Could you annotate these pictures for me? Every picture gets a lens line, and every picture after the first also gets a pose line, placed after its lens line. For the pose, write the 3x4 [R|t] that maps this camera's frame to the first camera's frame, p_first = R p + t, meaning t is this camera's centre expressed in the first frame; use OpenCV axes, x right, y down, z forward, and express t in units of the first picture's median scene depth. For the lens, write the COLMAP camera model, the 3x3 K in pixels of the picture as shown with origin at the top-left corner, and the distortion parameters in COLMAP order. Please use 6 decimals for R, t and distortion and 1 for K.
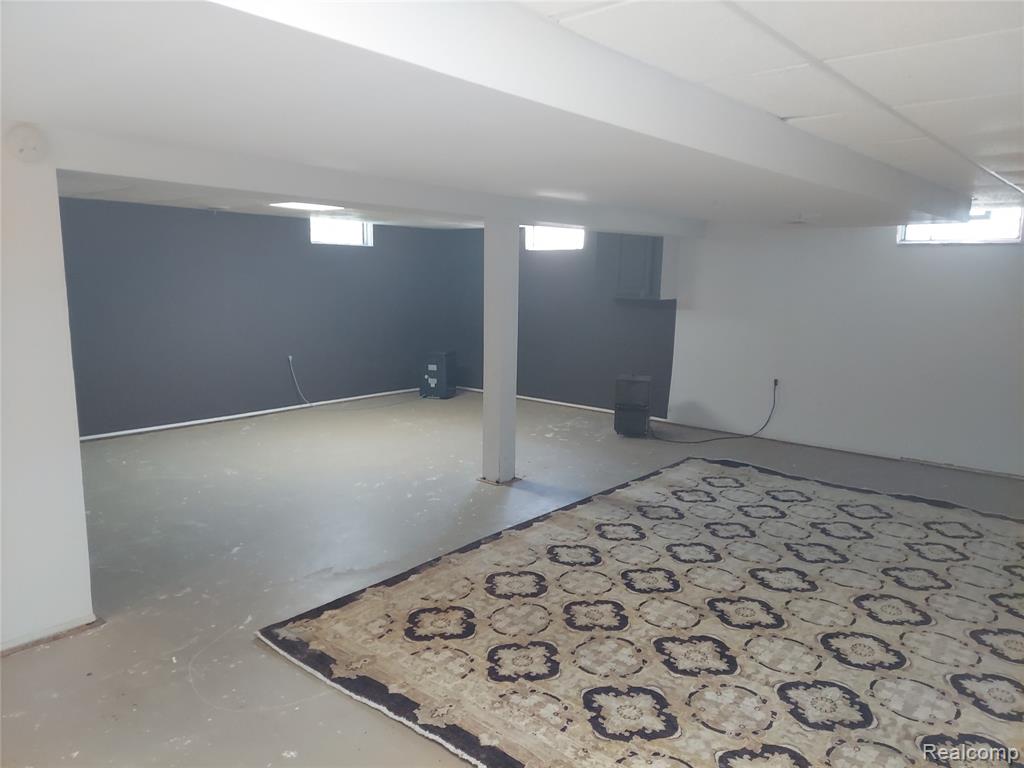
lens RADIAL K [[726.8, 0, 518.8], [0, 726.8, 383.1], [0, 0, 1]] dist [0.050575, -0.010365]
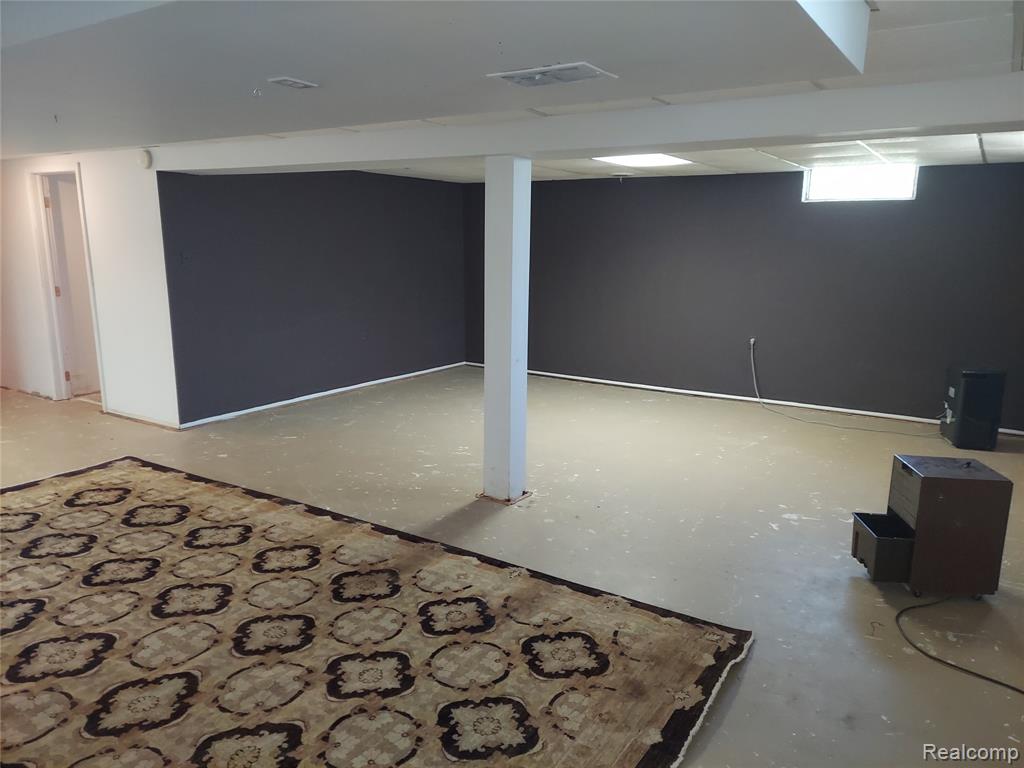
lens RADIAL K [[726.8, 0, 518.4], [0, 726.8, 384.7], [0, 0, 1]] dist [0.050575, -0.010365]
pose [[0.135227, 0.185973, -0.973205, 0.901762], [-0.158654, 0.973617, 0.164007, -0.147744], [0.978030, 0.132225, 0.161165, 1.080274]]
